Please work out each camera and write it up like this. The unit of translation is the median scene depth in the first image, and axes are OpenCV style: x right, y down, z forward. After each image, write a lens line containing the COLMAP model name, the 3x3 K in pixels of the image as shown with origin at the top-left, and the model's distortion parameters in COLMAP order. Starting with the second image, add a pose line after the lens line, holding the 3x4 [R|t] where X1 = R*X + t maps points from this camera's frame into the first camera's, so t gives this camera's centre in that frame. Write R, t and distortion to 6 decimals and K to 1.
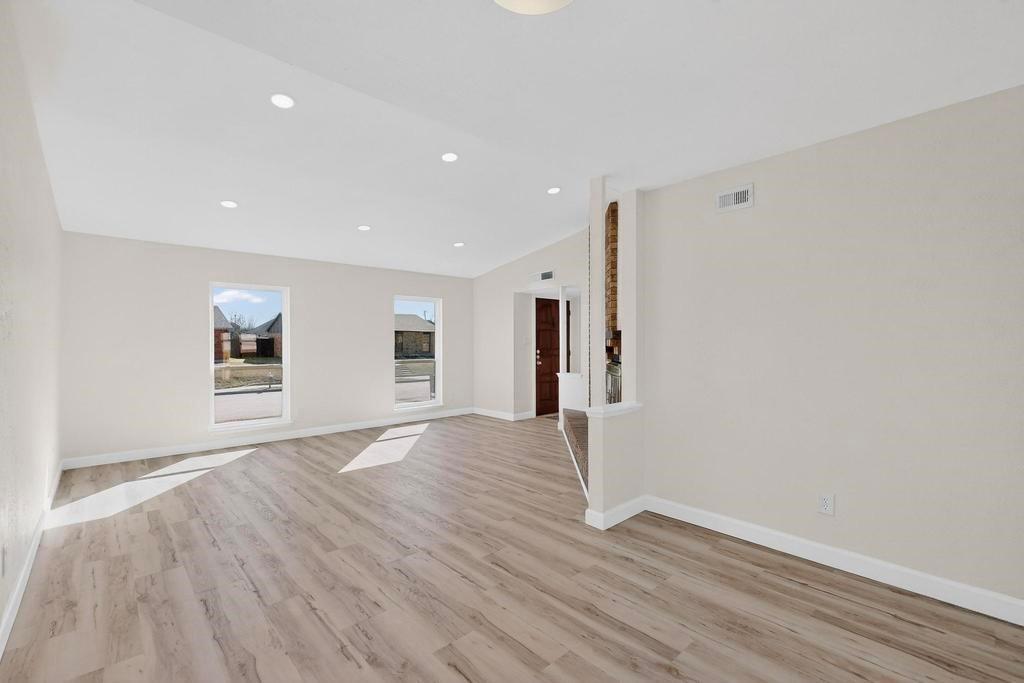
lens RADIAL K [[443.9, 0, 512.0], [0, 443.9, 341.5], [0, 0, 1]] dist [-0.027696, 0.007682]
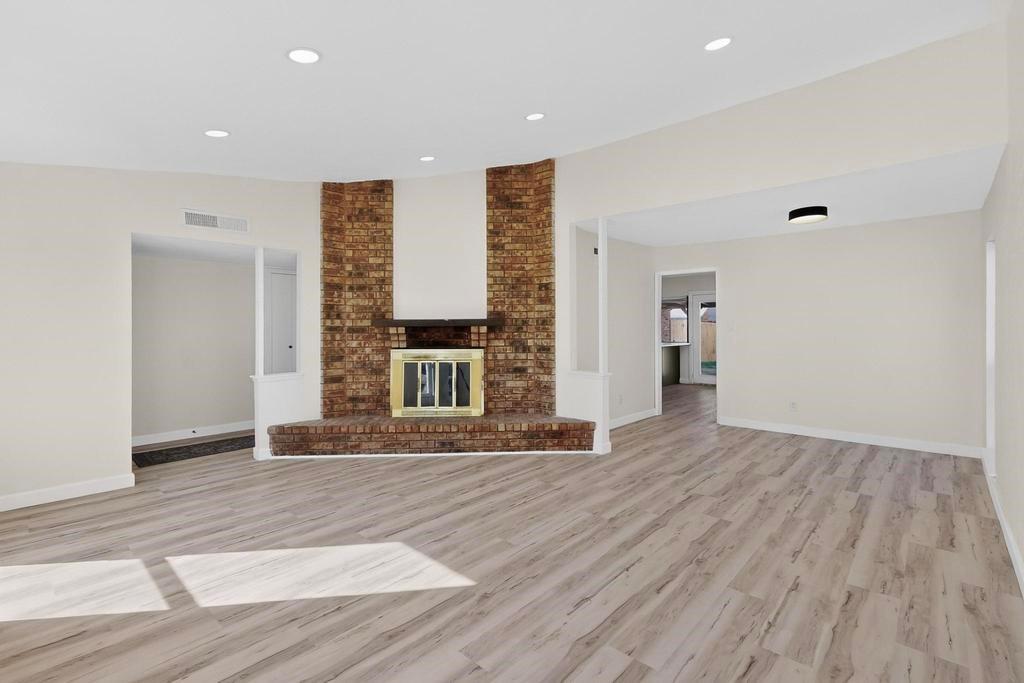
lens RADIAL K [[470.8, 0, 520.6], [0, 470.8, 319.6], [0, 0, 1]] dist [0.002570, -0.000015]
pose [[-0.091980, 0.013212, 0.995673, -1.209527], [0.001589, 0.999913, -0.013121, -0.005797], [-0.995760, 0.000375, -0.091993, 1.277187]]
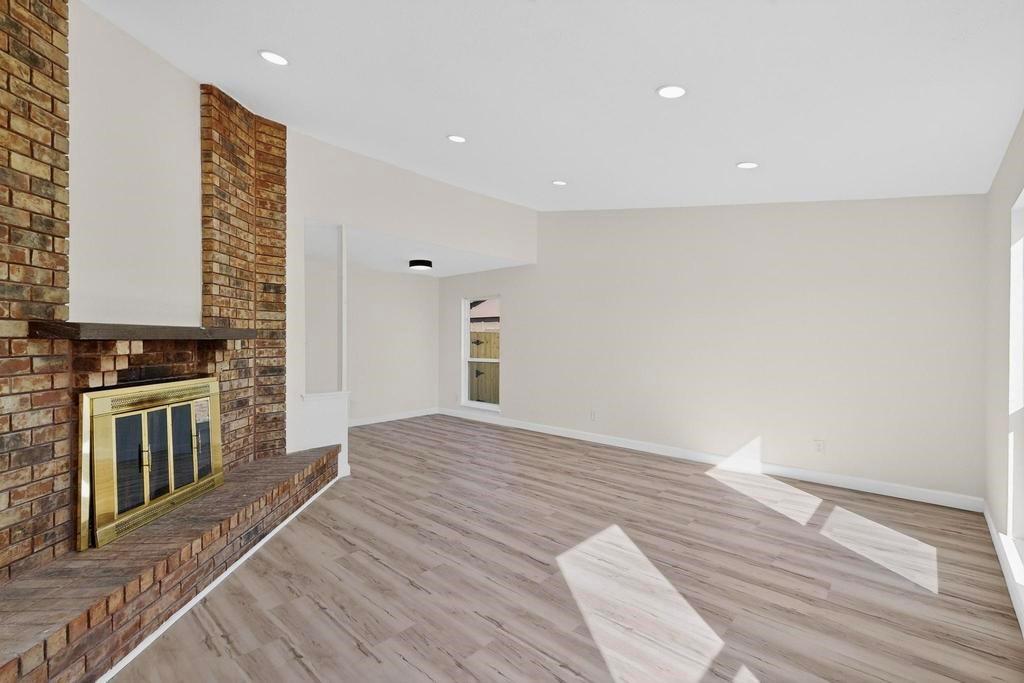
lens RADIAL K [[448.0, 0, 511.5], [0, 448.0, 342.7], [0, 0, 1]] dist [0.000992, -0.000053]
pose [[-0.997151, -0.001688, -0.075411, -0.206448], [-0.001836, 0.999997, 0.001889, -0.001702], [0.075408, 0.002022, -0.997151, 2.201084]]
